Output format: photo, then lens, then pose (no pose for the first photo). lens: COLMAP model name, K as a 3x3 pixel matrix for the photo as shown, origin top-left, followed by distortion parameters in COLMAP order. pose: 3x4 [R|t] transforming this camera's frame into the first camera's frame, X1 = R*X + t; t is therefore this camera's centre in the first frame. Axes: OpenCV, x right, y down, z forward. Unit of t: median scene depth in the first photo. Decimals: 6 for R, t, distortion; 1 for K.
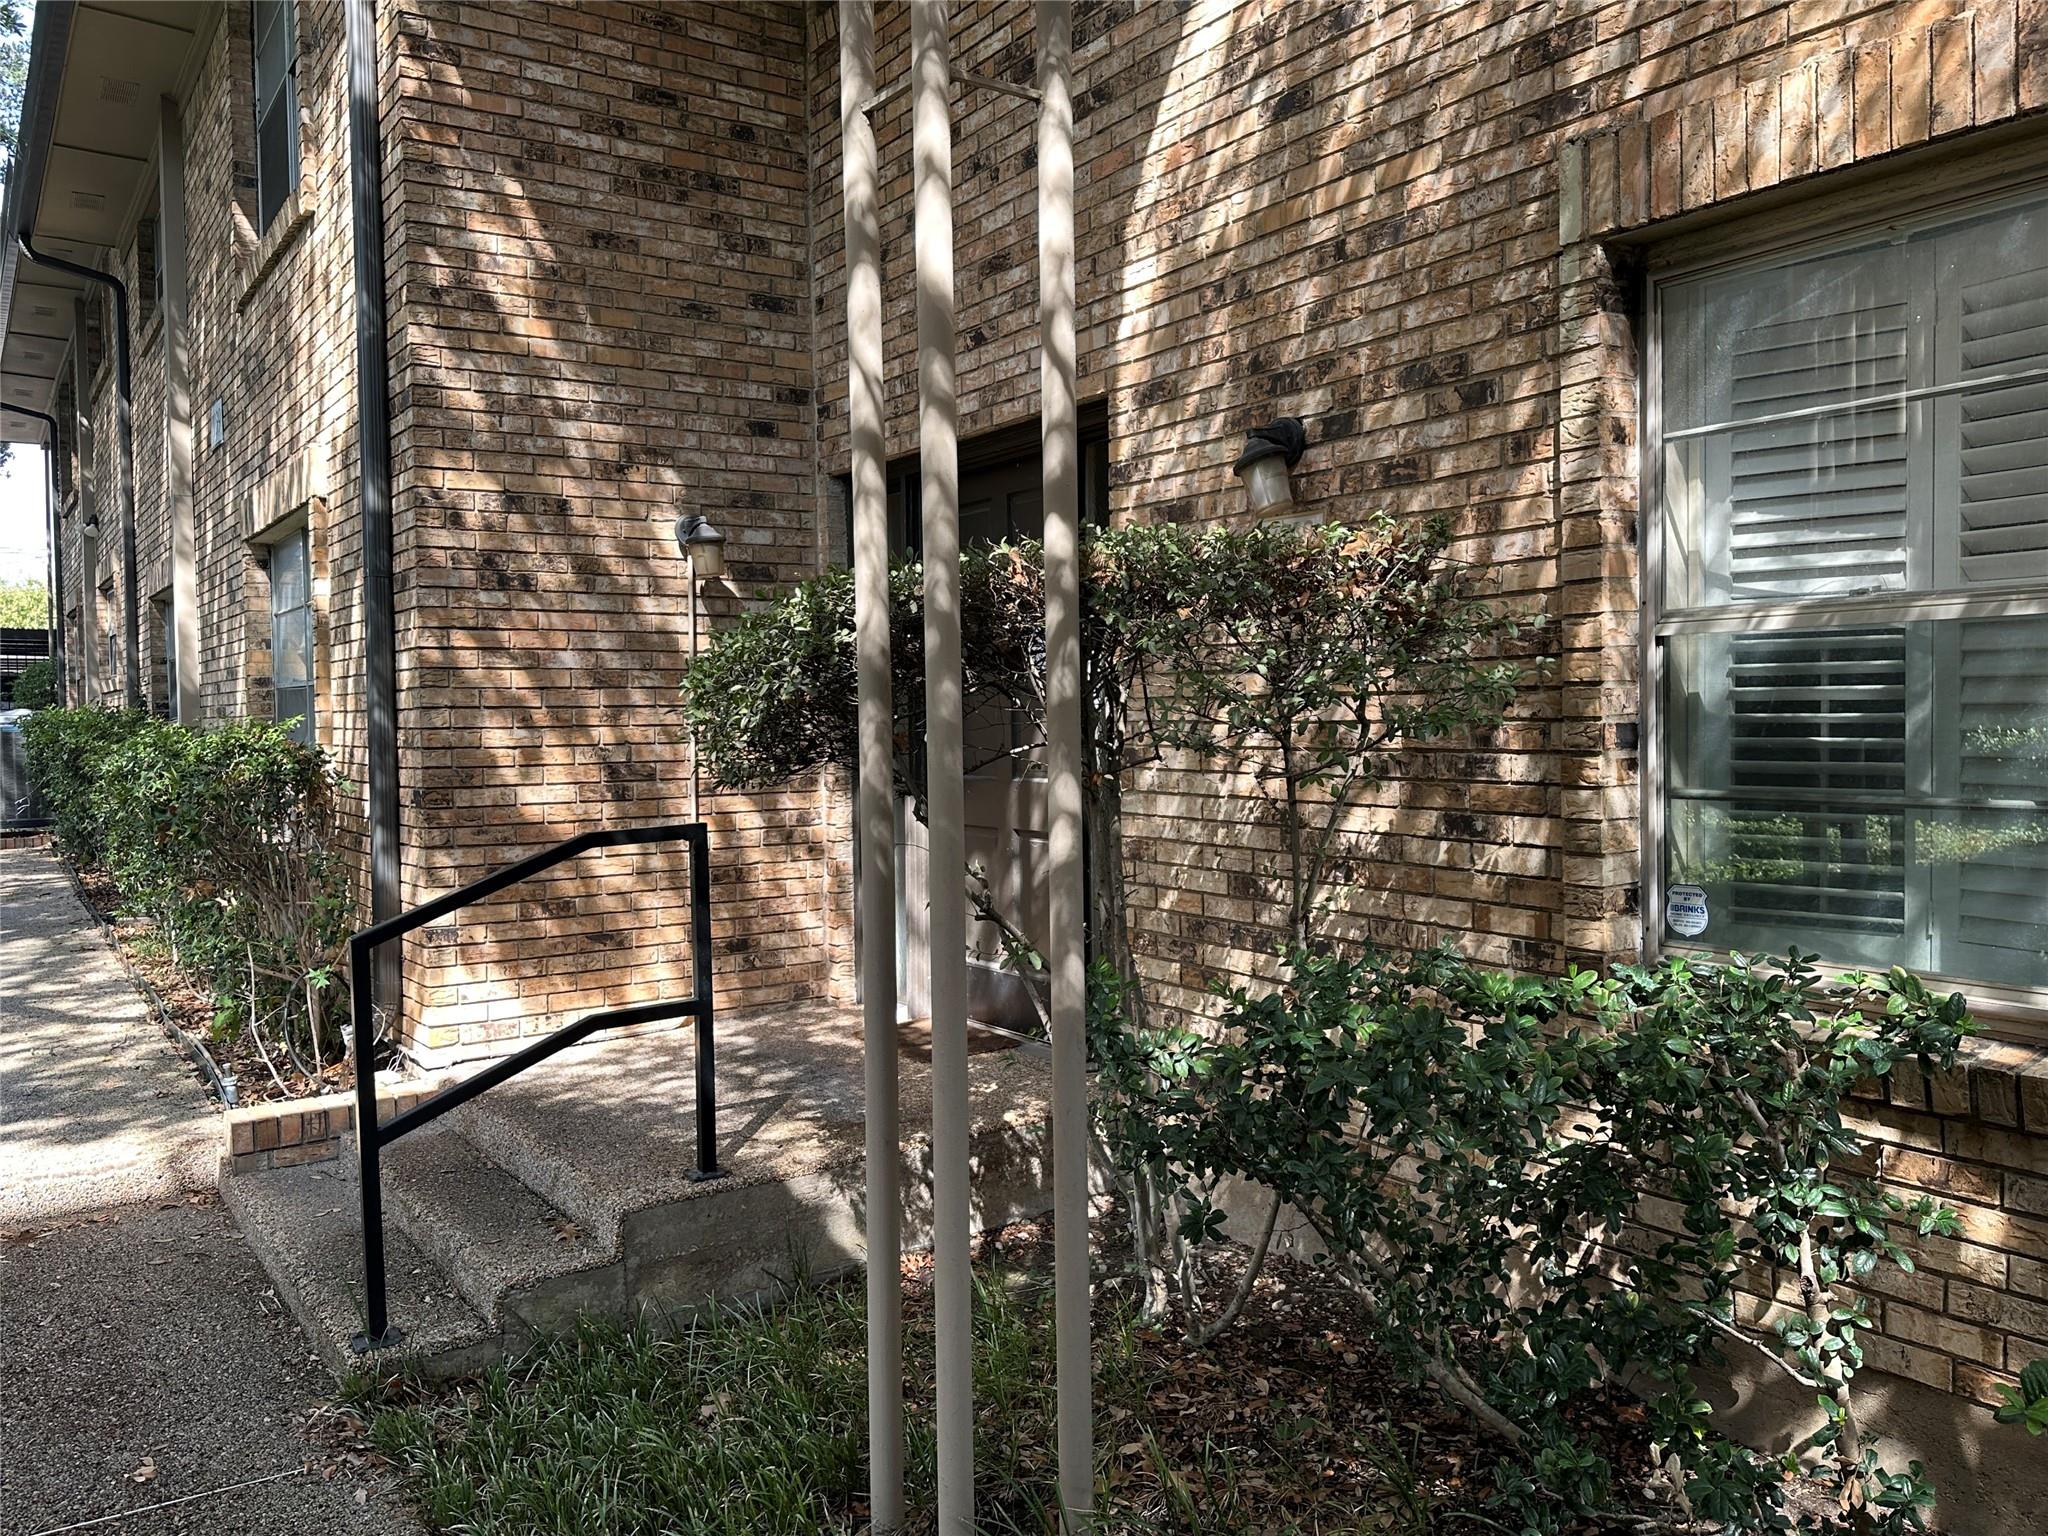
lens RADIAL K [[1547.5, 0, 1024.0], [0, 1547.5, 768.0], [0, 0, 1]] dist [0.128959, -0.256199]
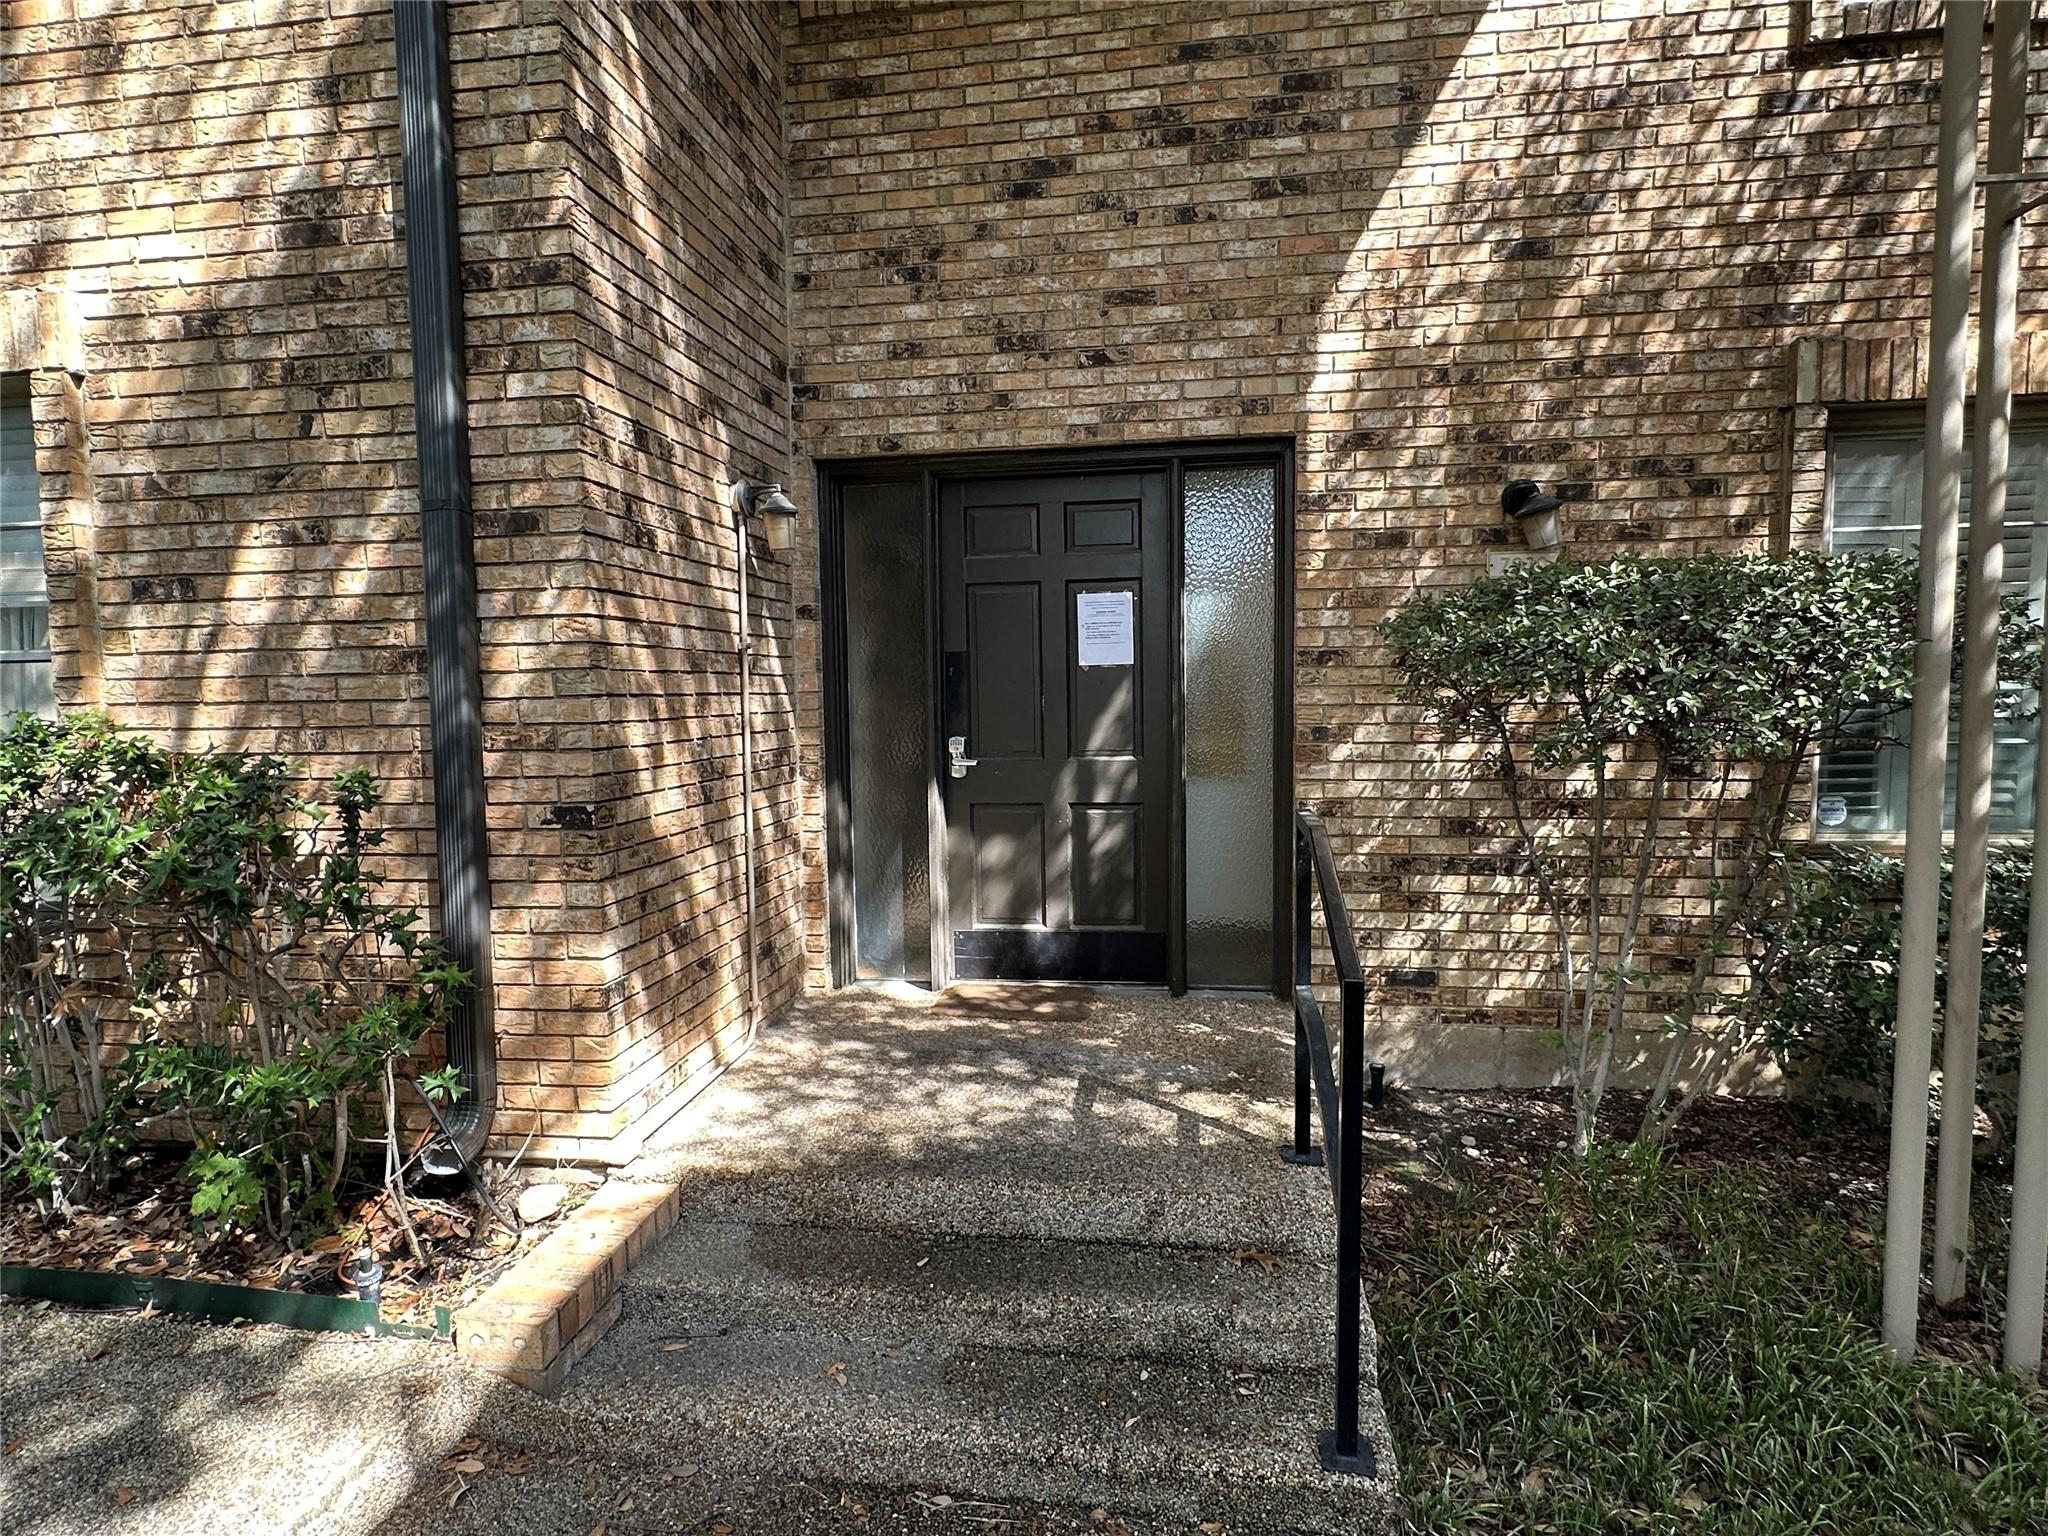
lens RADIAL K [[1118.5, 0, 1024.0], [0, 1118.5, 768.0], [0, 0, 1]] dist [-0.001800, -0.000181]
pose [[0.681649, -0.047228, 0.730154, -0.805099], [0.031841, 0.998884, 0.034883, -0.020197], [-0.730986, -0.000529, 0.682392, 0.615889]]
